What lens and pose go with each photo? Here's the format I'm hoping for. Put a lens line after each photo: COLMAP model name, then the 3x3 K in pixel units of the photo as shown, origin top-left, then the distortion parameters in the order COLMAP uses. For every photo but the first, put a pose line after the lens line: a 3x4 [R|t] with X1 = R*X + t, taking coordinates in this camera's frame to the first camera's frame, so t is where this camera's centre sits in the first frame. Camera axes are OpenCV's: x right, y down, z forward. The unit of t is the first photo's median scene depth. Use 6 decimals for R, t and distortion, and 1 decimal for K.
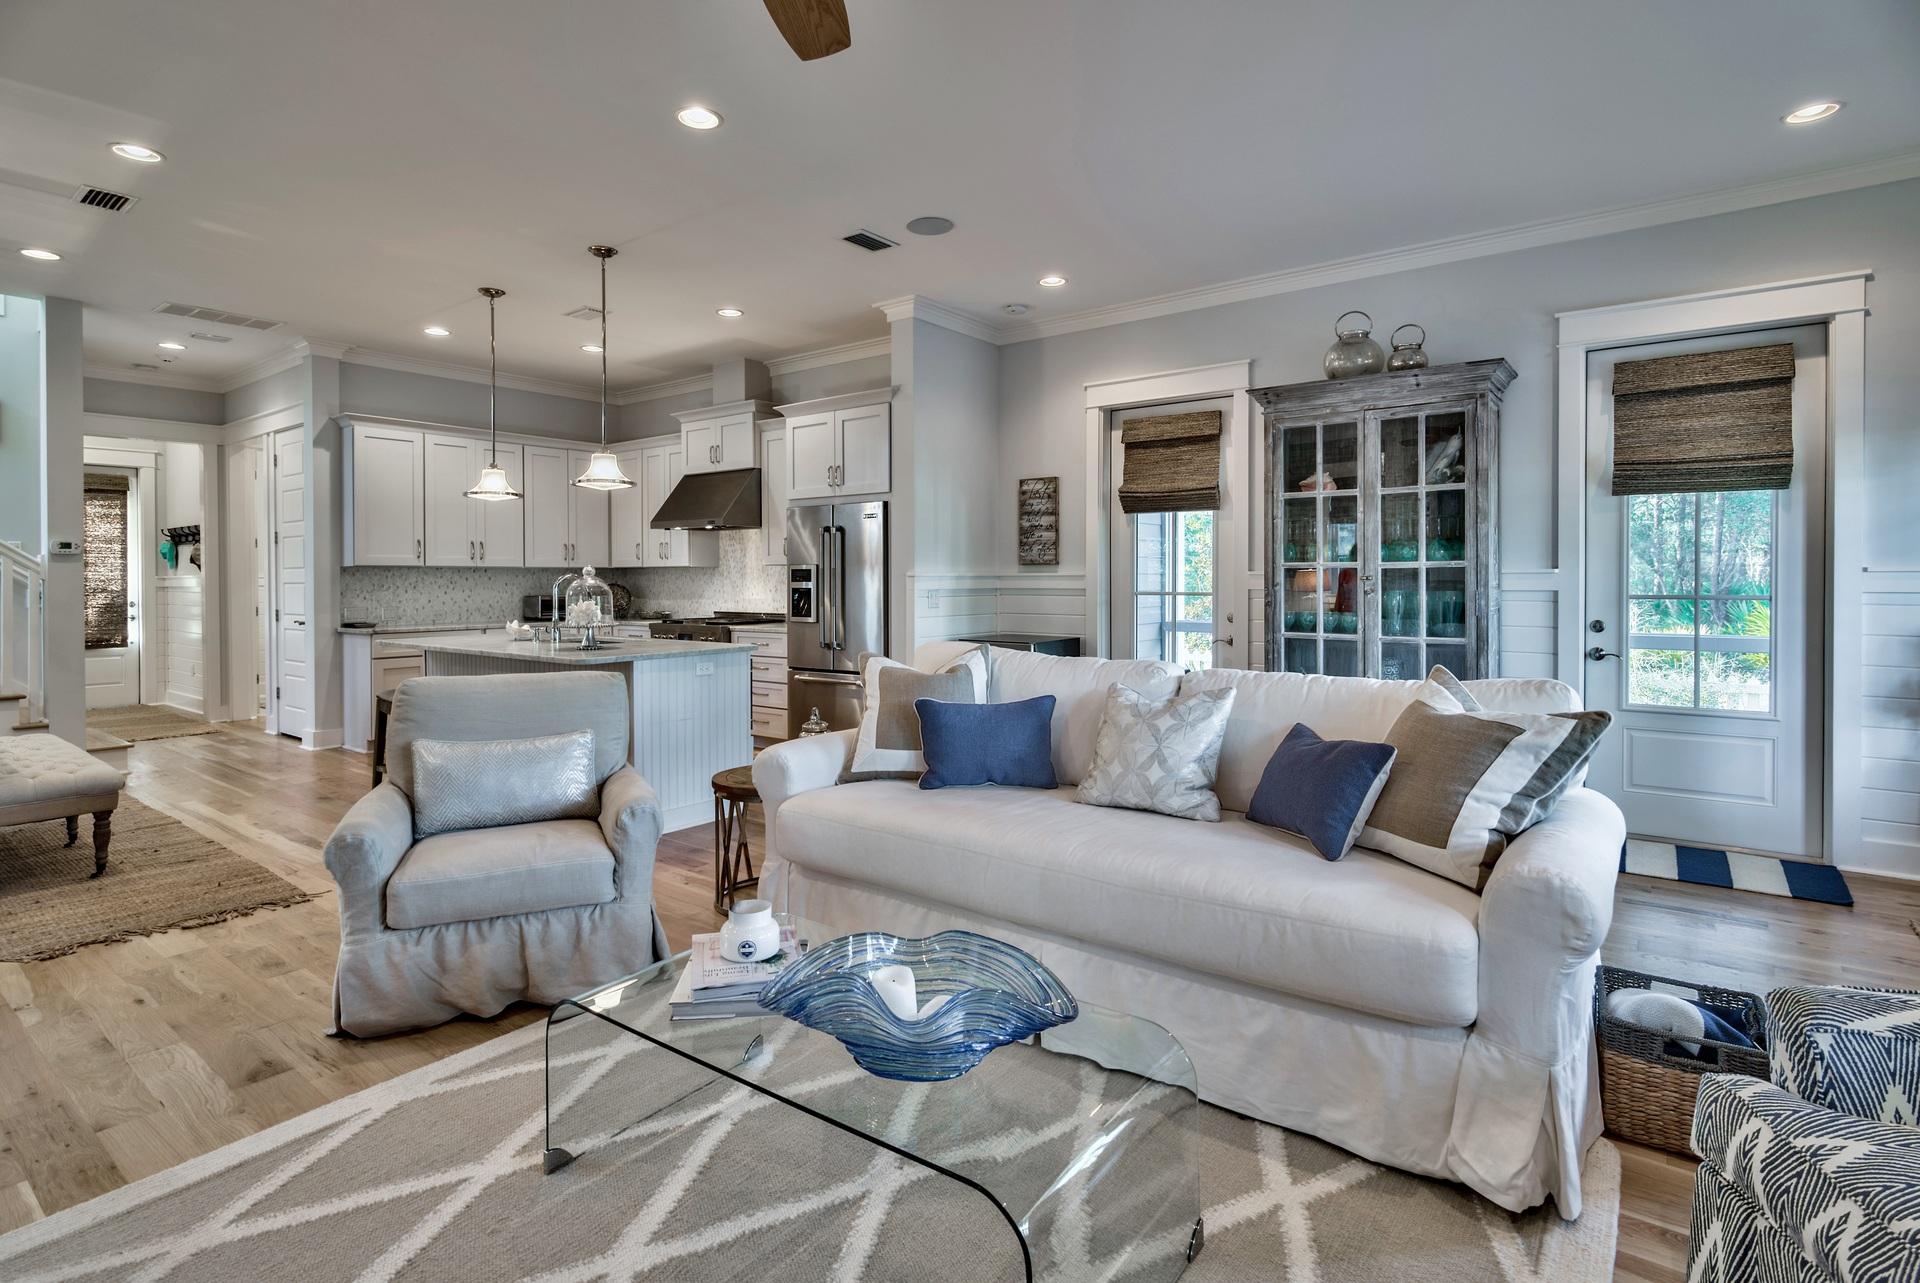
lens RADIAL K [[944.8, 0, 957.1], [0, 944.8, 579.6], [0, 0, 1]] dist [-0.001189, -0.000462]
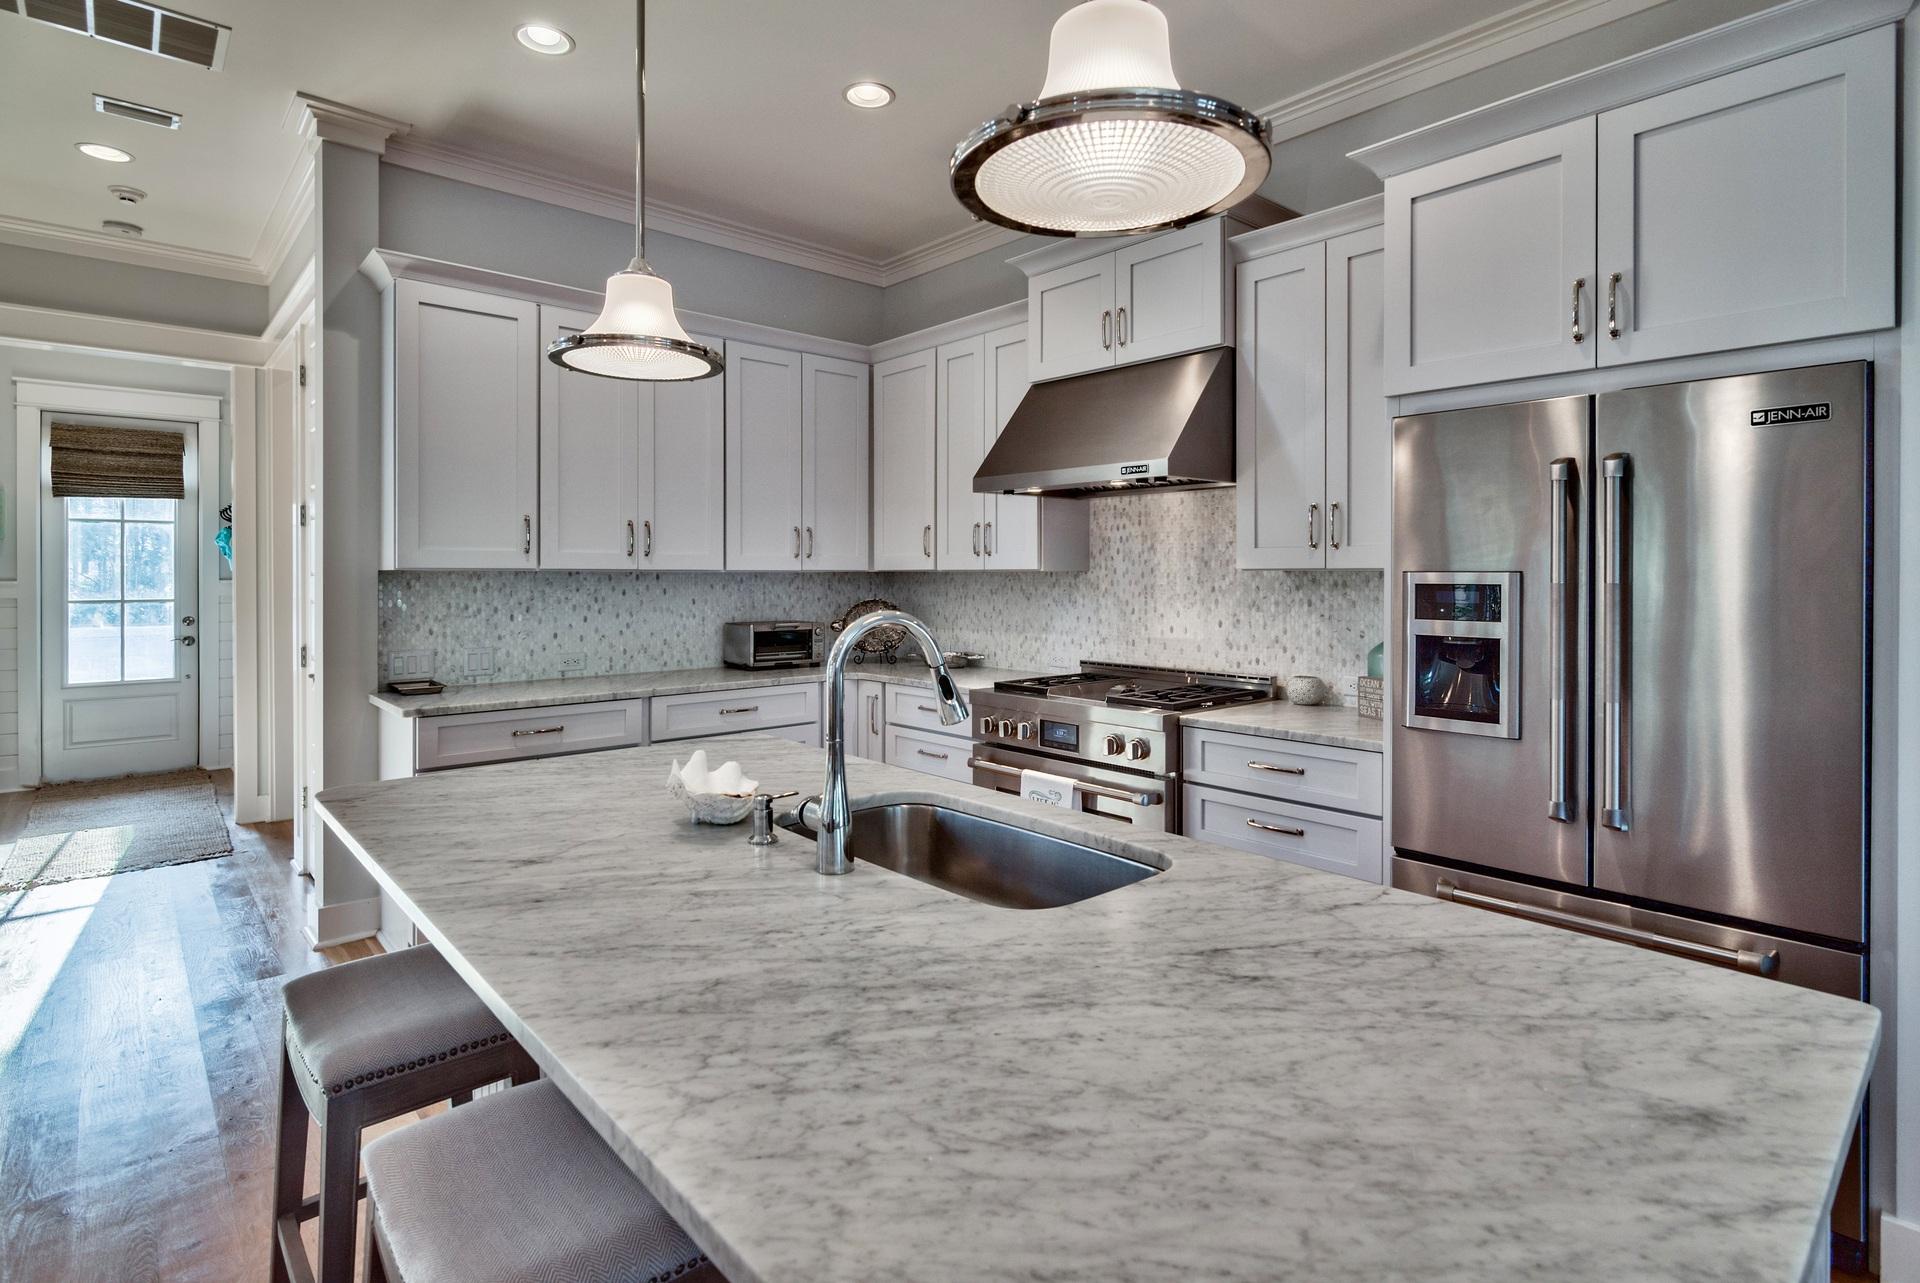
lens RADIAL K [[944.8, 0, 940.4], [0, 944.8, 576.1], [0, 0, 1]] dist [-0.001189, -0.000462]
pose [[0.979797, 0.004683, -0.199940, -0.239996], [-0.004646, 0.999989, 0.000657, -0.011365], [0.199941, 0.000285, 0.979808, 0.518136]]
